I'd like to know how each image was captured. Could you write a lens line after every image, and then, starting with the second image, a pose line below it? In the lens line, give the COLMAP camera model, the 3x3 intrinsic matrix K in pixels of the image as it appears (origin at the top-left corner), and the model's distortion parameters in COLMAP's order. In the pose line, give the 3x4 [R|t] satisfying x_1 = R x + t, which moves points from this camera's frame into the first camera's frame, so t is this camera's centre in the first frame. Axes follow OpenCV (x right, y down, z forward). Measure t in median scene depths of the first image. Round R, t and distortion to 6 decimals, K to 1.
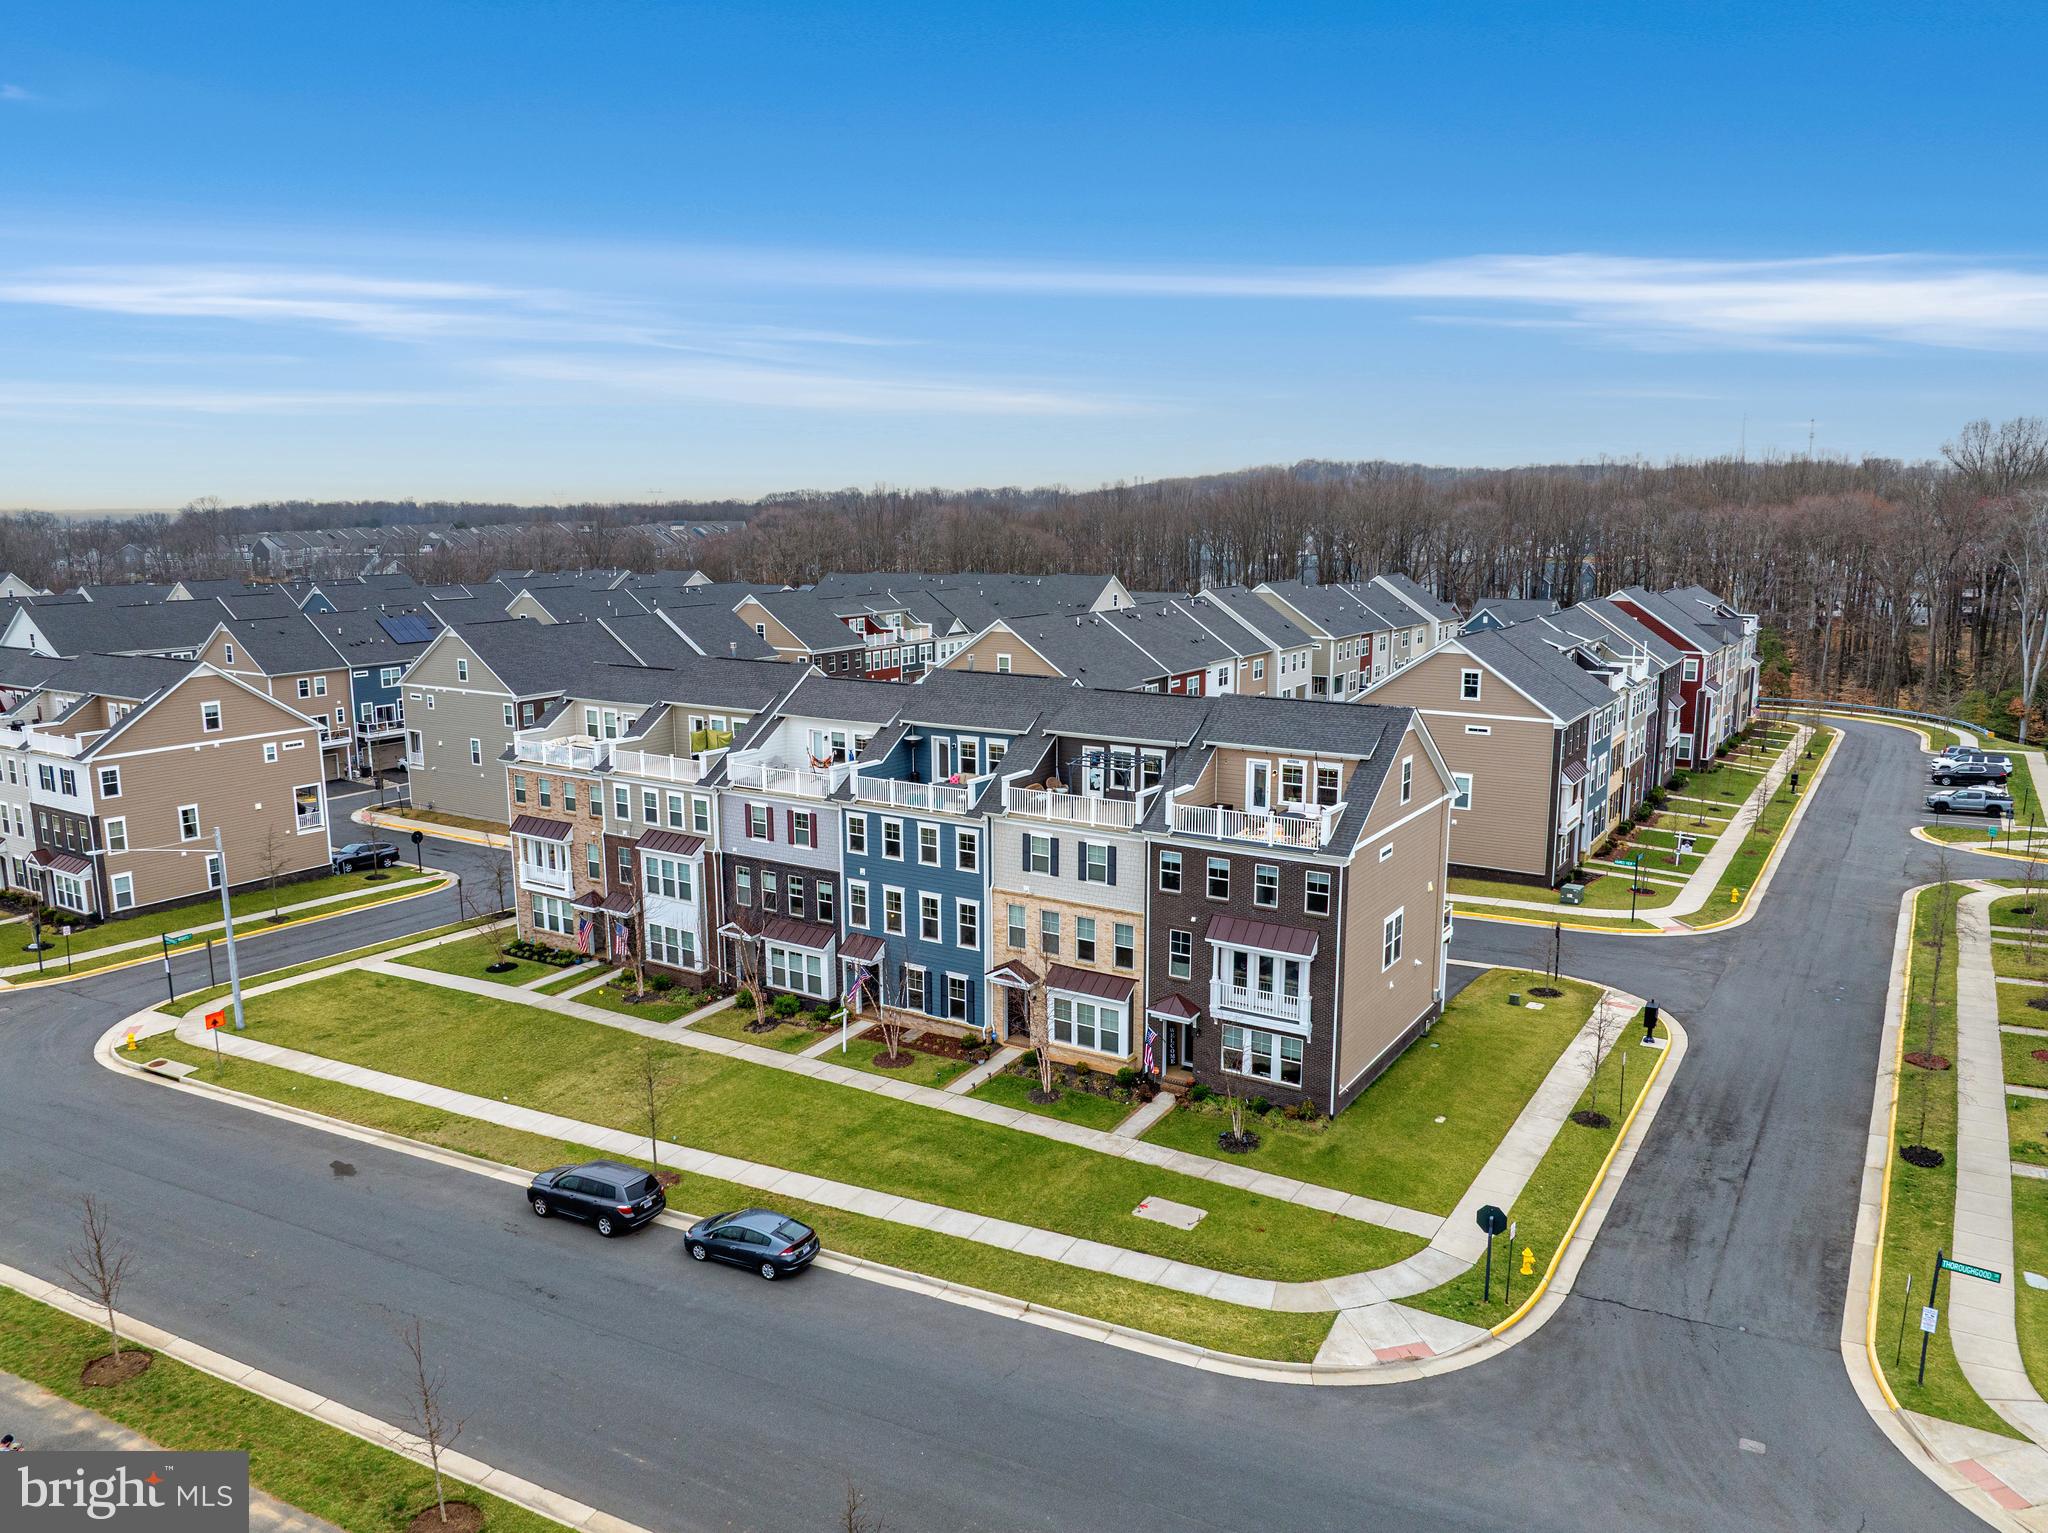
lens RADIAL K [[1411.8, 0, 1024.0], [0, 1411.8, 766.5], [0, 0, 1]] dist [-0.033050, 0.003929]
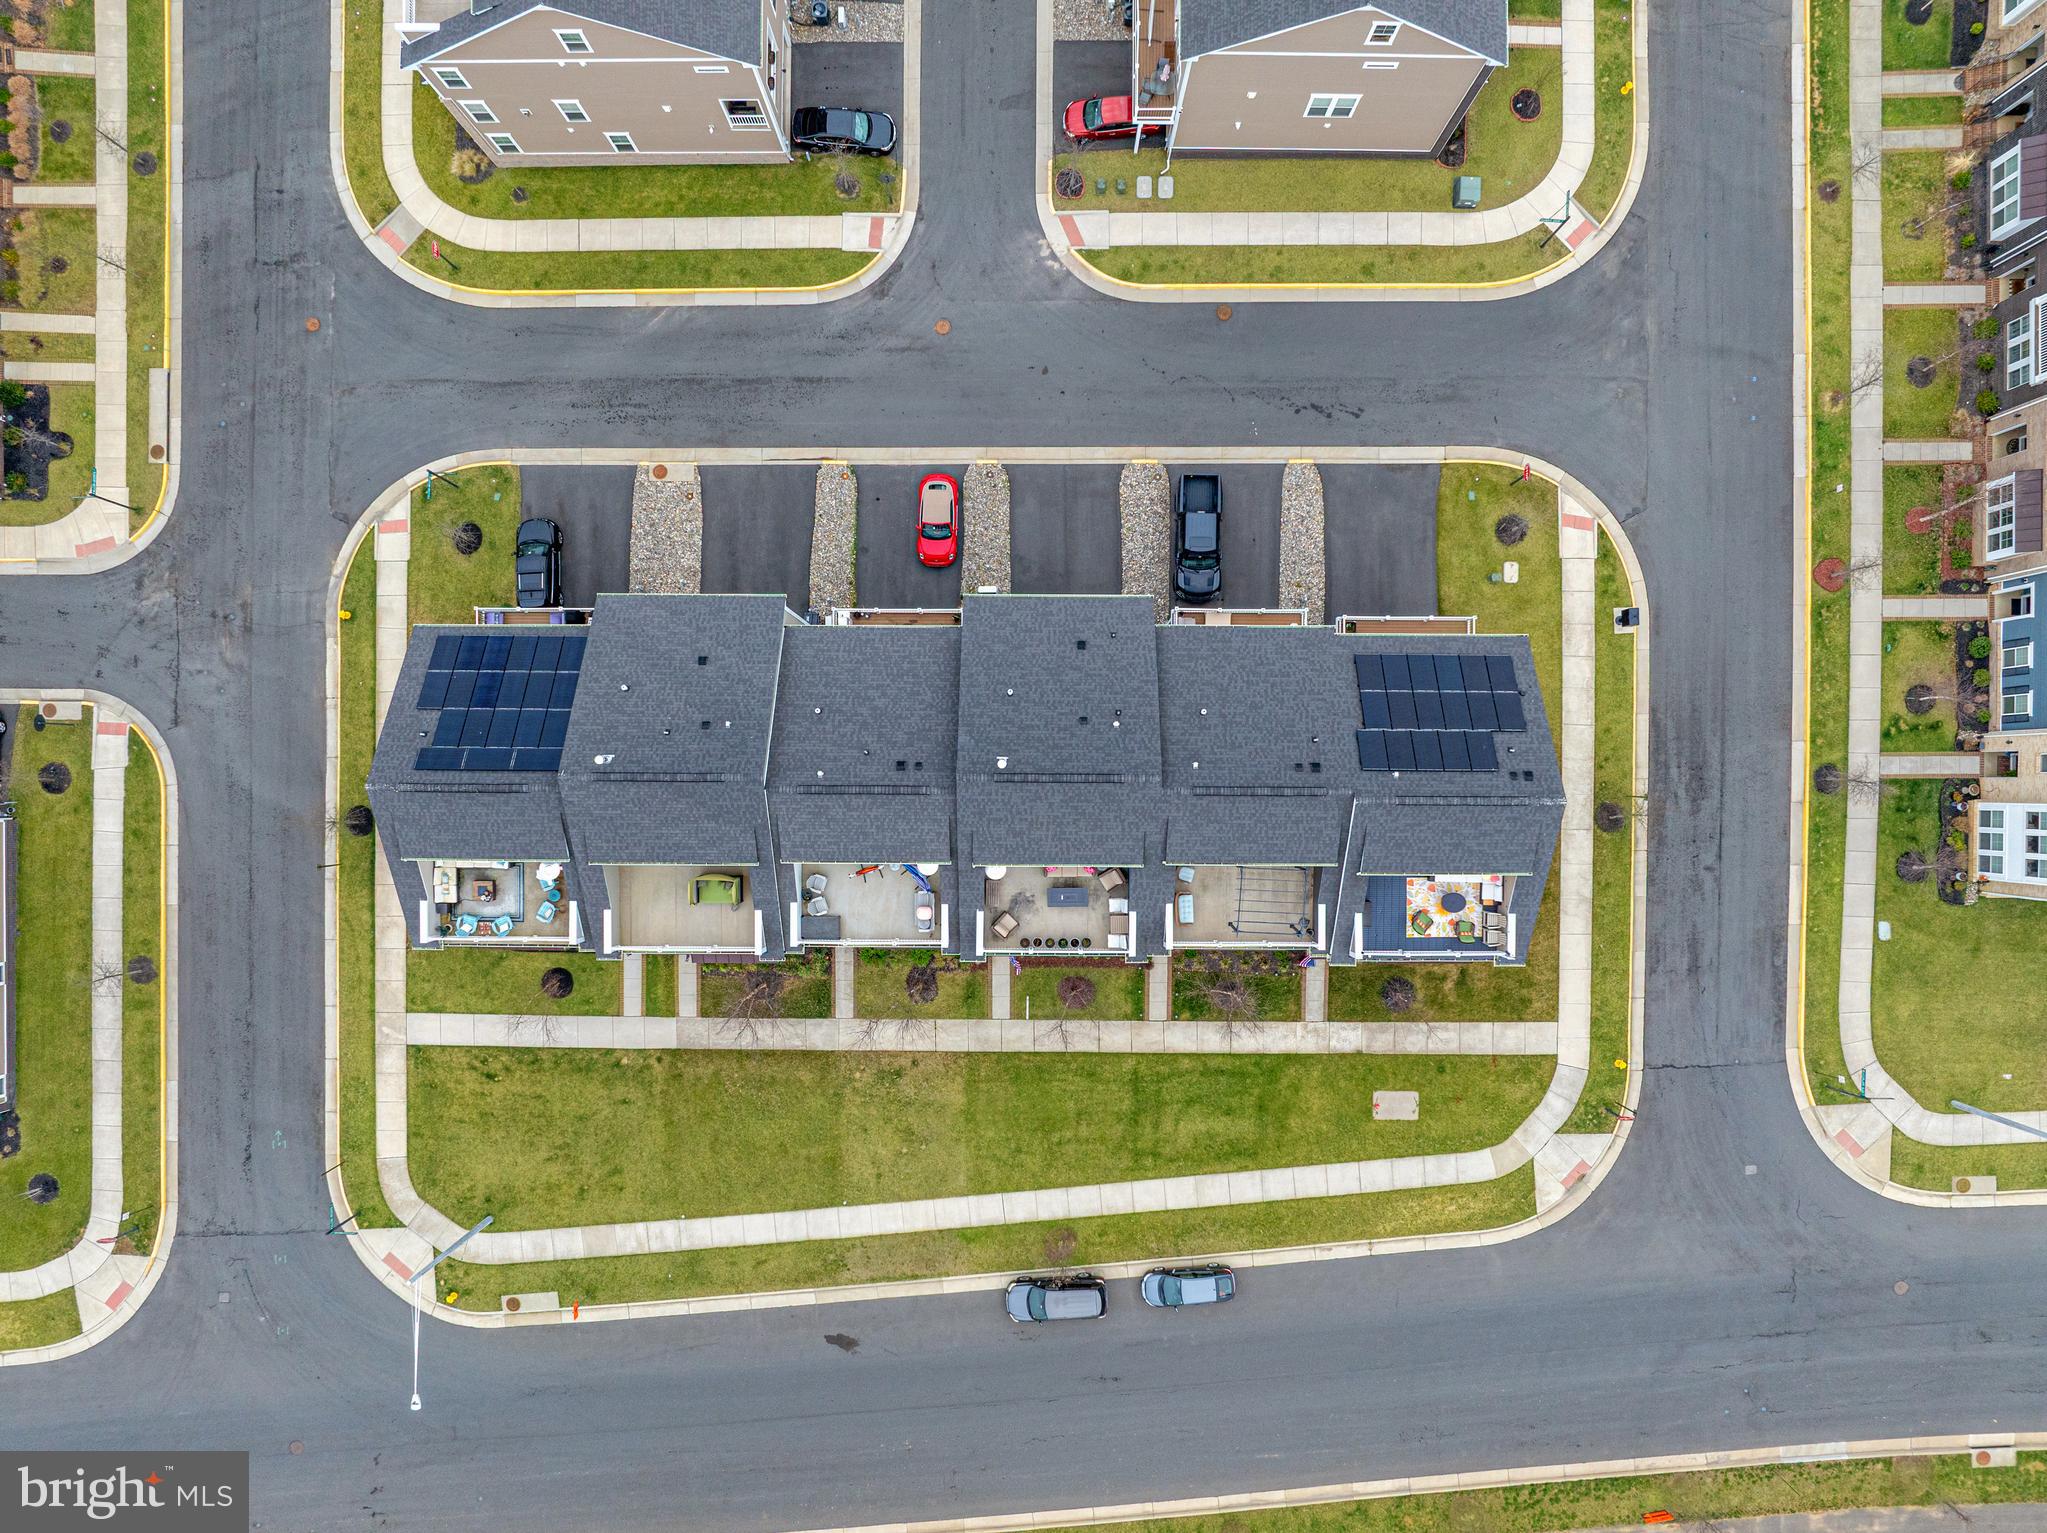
lens RADIAL K [[1458.1, 0, 1012.2], [0, 1458.1, 772.3], [0, 0, 1]] dist [-0.034019, -0.001347]
pose [[0.845182, -0.534479, 0.000514, -0.039151], [0.102424, 0.162909, 0.981310, -0.956625], [-0.524574, -0.829333, 0.192431, 0.891637]]
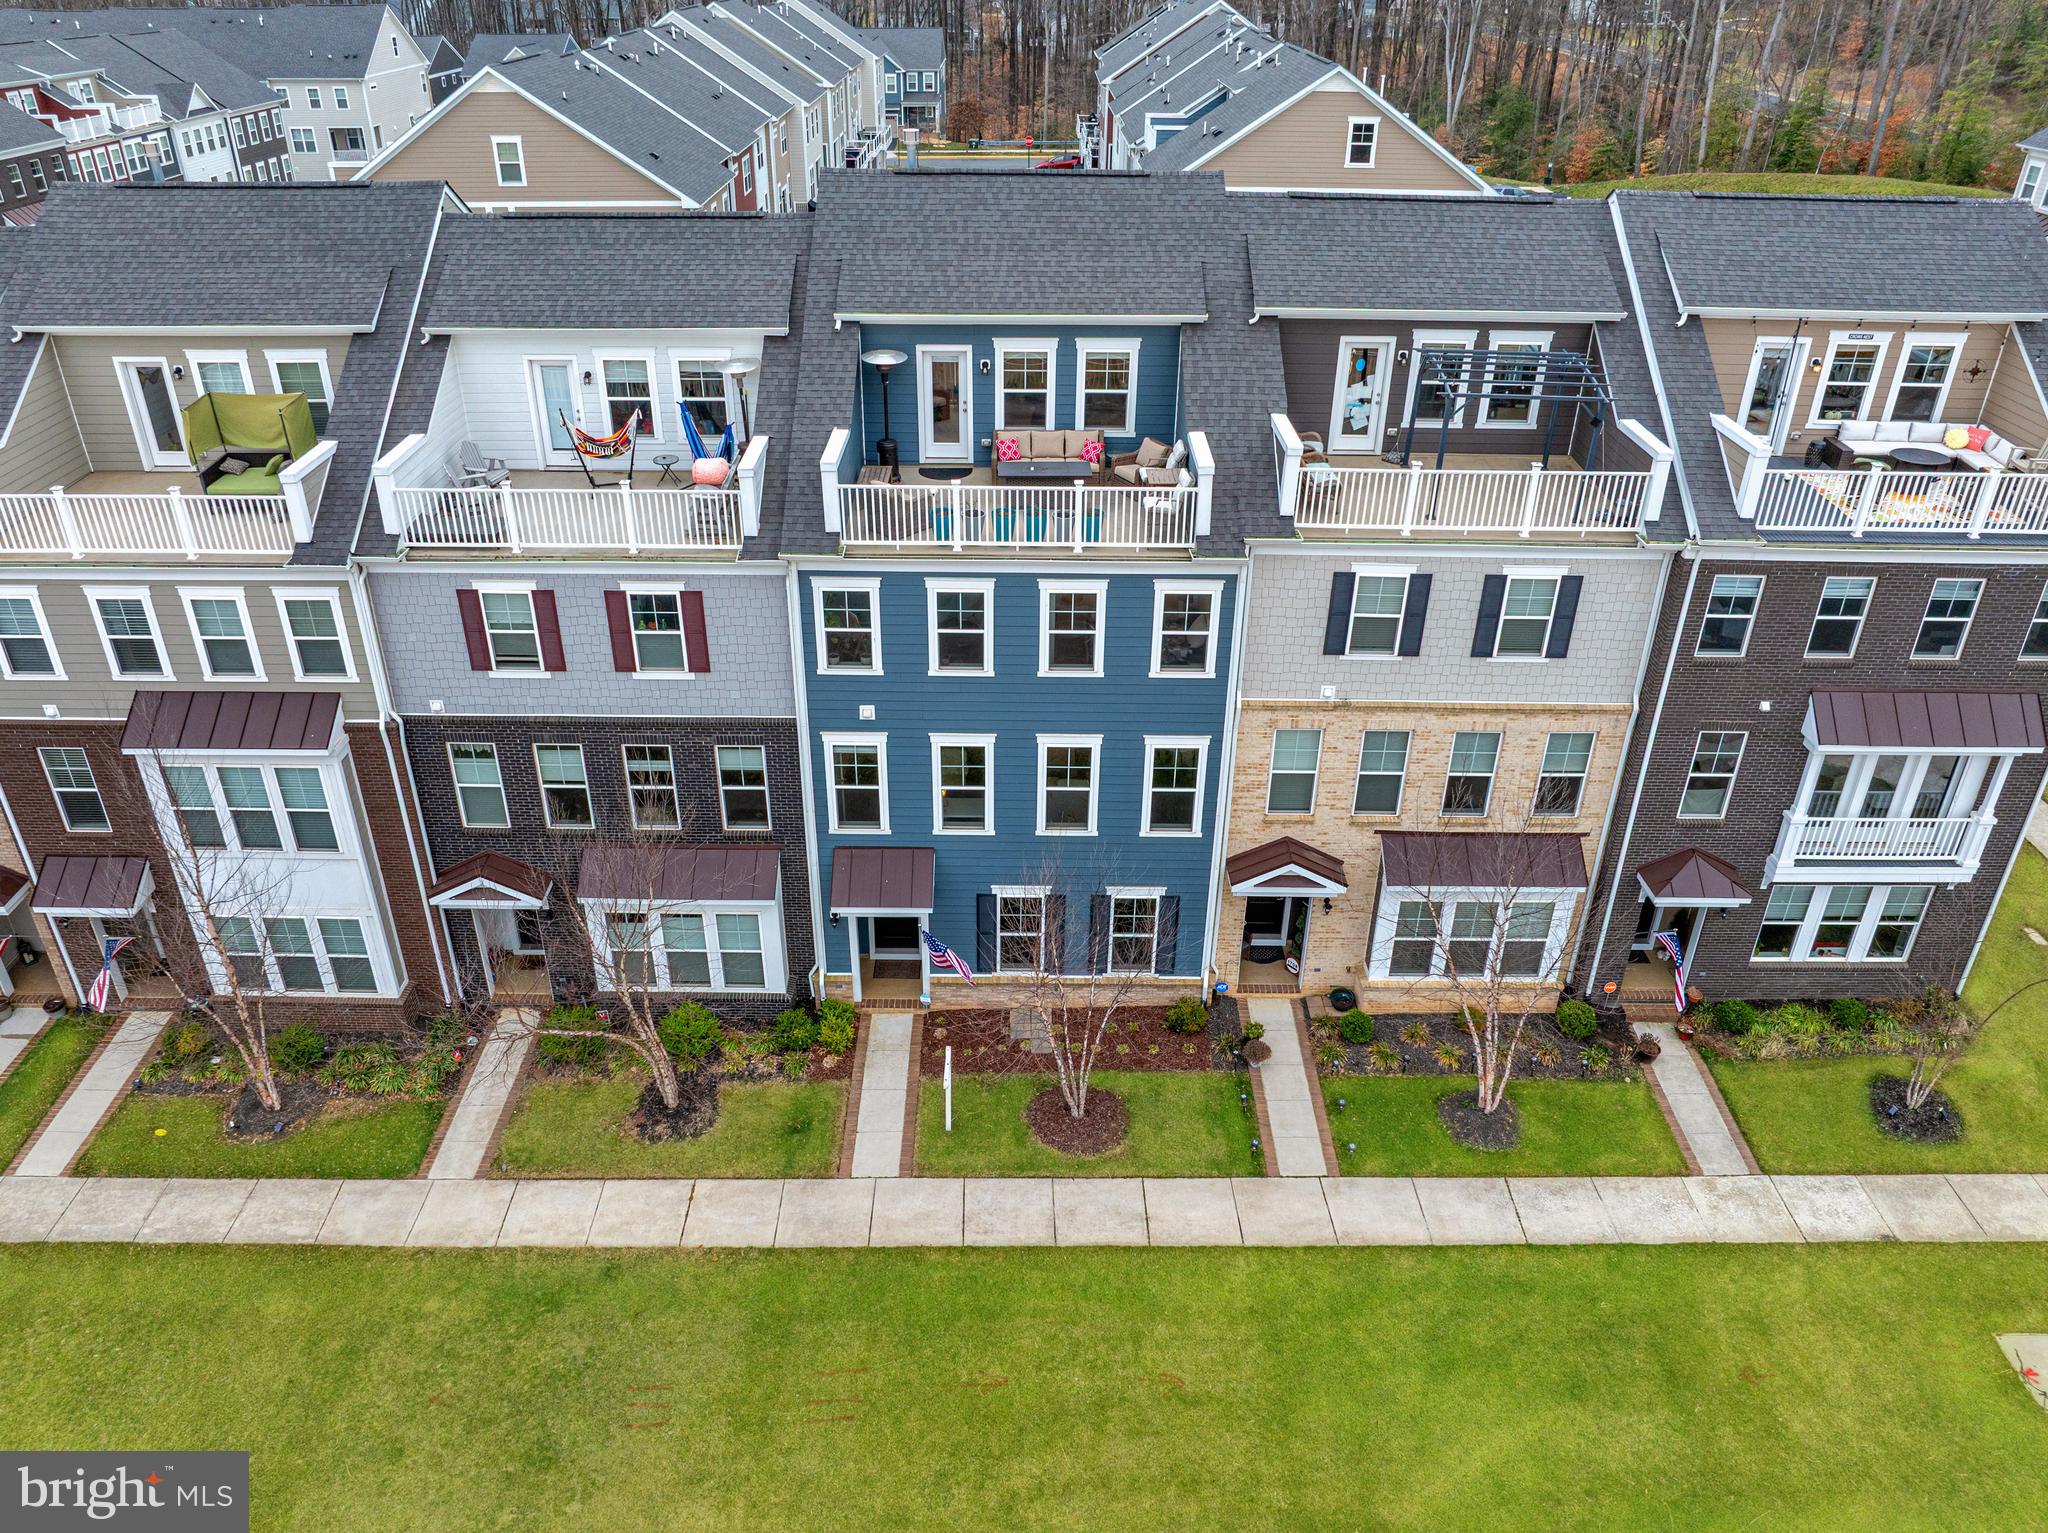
lens RADIAL K [[1458.8, 0, 1012.6], [0, 1458.8, 772.3], [0, 0, 1]] dist [-0.034019, -0.001347]
pose [[0.847704, -0.259590, 0.462614, -0.279257], [0.086553, 0.928081, 0.362179, -0.059457], [-0.523361, -0.266980, 0.809206, 0.627676]]
